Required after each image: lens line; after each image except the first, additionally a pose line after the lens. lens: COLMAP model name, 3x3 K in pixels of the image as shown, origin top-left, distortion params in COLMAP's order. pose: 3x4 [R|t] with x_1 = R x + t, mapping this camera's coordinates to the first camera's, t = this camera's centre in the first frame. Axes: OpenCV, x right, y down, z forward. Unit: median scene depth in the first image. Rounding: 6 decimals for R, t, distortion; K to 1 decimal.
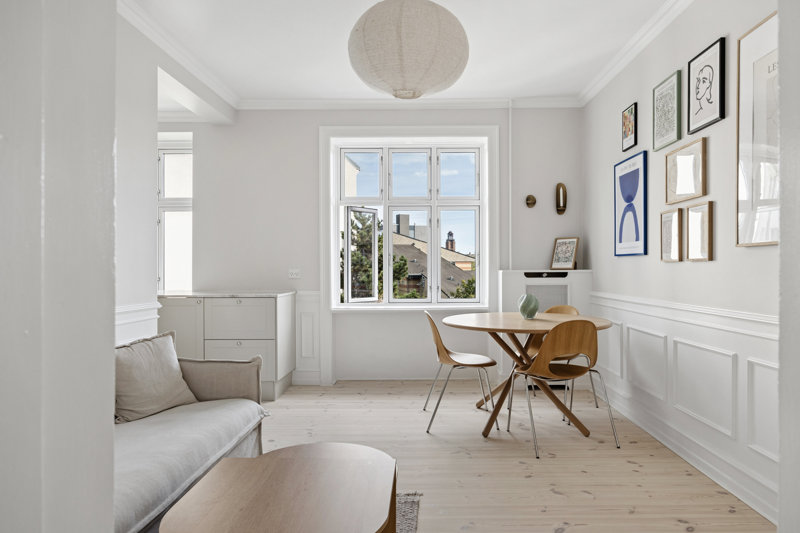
lens RADIAL K [[506.1, 0, 420.0], [0, 506.1, 267.0], [0, 0, 1]] dist [-0.001452, -0.000881]
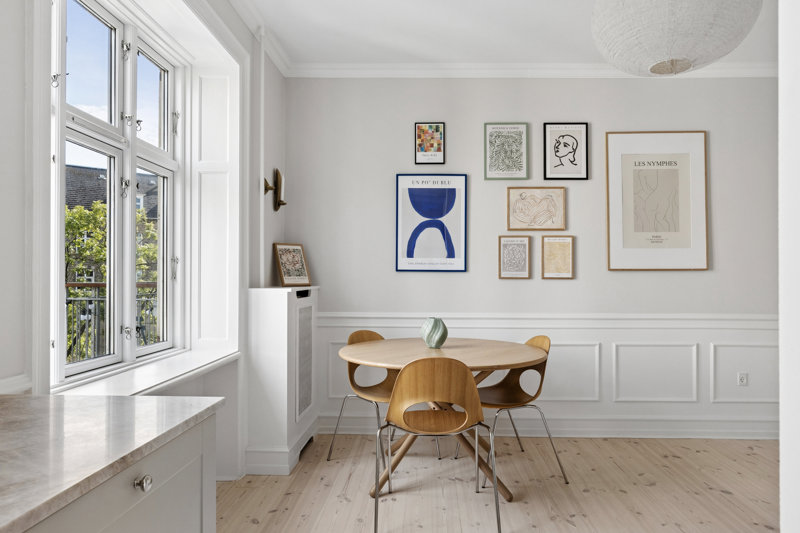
lens RADIAL K [[525.6, 0, 403.5], [0, 525.6, 271.3], [0, 0, 1]] dist [0.001142, -0.000777]
pose [[0.032341, 0.015413, 0.999358, -0.627693], [-0.004954, 0.999871, -0.015261, -0.006841], [-0.999465, -0.004457, 0.032414, 1.026373]]
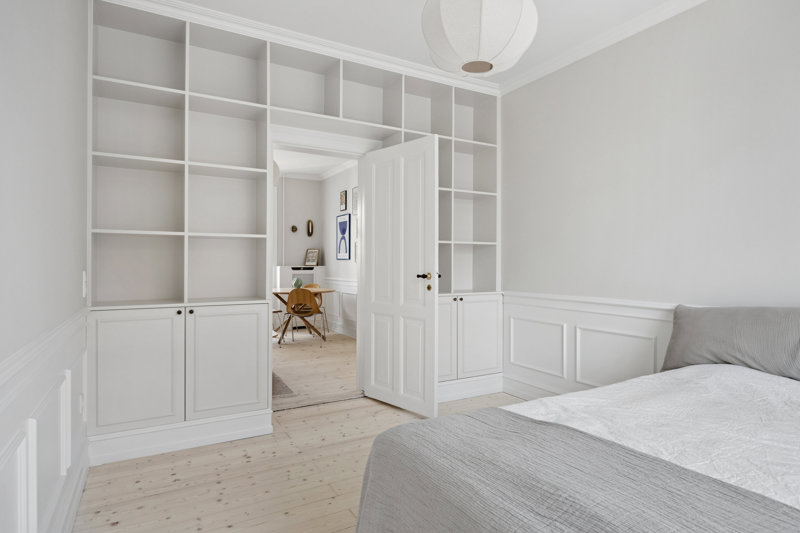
lens RADIAL K [[464.6, 0, 400.0], [0, 464.6, 266.5], [0, 0, 1]] dist [-0.002743, 0.000064]
pose [[0.877019, 0.002568, 0.480449, -0.335666], [-0.006001, 0.999966, 0.005609, -0.005600], [-0.480418, -0.007803, 0.877005, -0.881856]]
